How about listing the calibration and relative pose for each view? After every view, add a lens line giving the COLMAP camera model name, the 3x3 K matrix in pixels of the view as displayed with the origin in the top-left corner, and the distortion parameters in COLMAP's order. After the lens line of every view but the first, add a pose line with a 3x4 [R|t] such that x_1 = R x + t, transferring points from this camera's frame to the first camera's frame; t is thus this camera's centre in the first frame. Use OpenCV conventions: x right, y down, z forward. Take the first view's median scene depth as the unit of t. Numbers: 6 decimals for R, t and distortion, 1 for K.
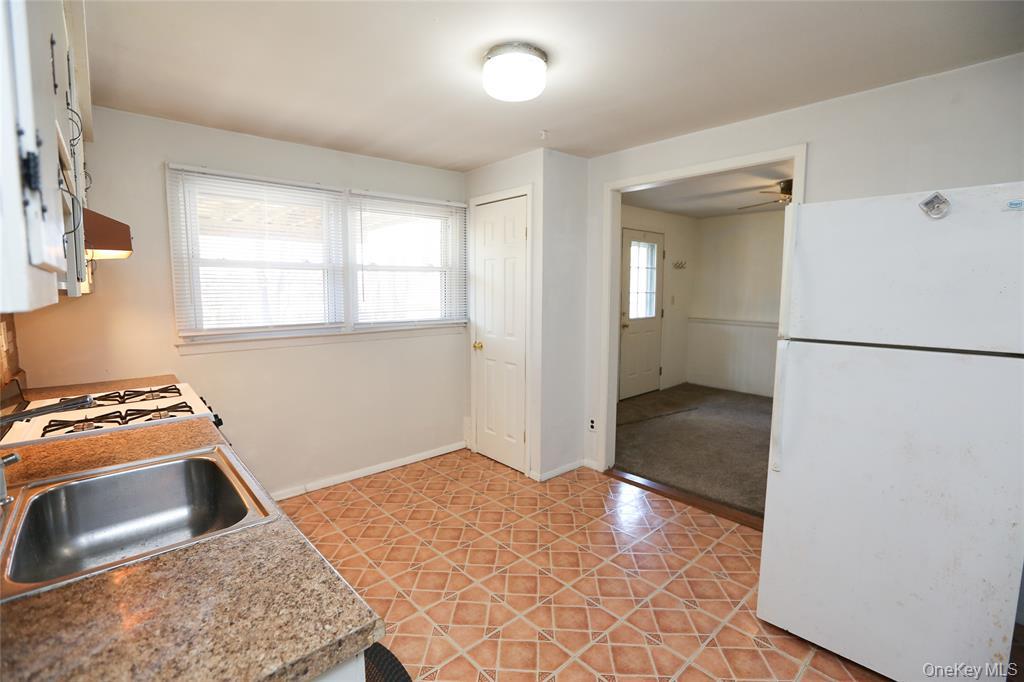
lens RADIAL K [[471.8, 0, 513.3], [0, 471.8, 336.7], [0, 0, 1]] dist [-0.003084, -0.000220]
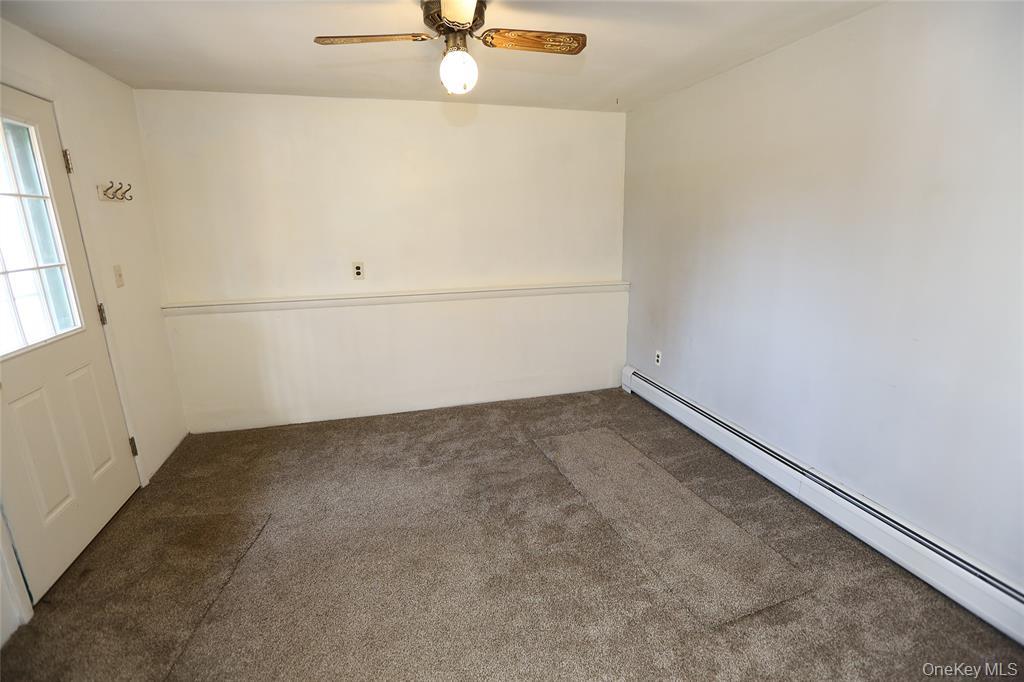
lens RADIAL K [[471.8, 0, 511.8], [0, 471.8, 335.2], [0, 0, 1]] dist [-0.003084, -0.000220]
pose [[0.434368, -0.232560, 0.870196, 0.114686], [0.106318, 0.972578, 0.206853, -0.077947], [-0.894439, 0.002667, 0.447182, 0.506839]]
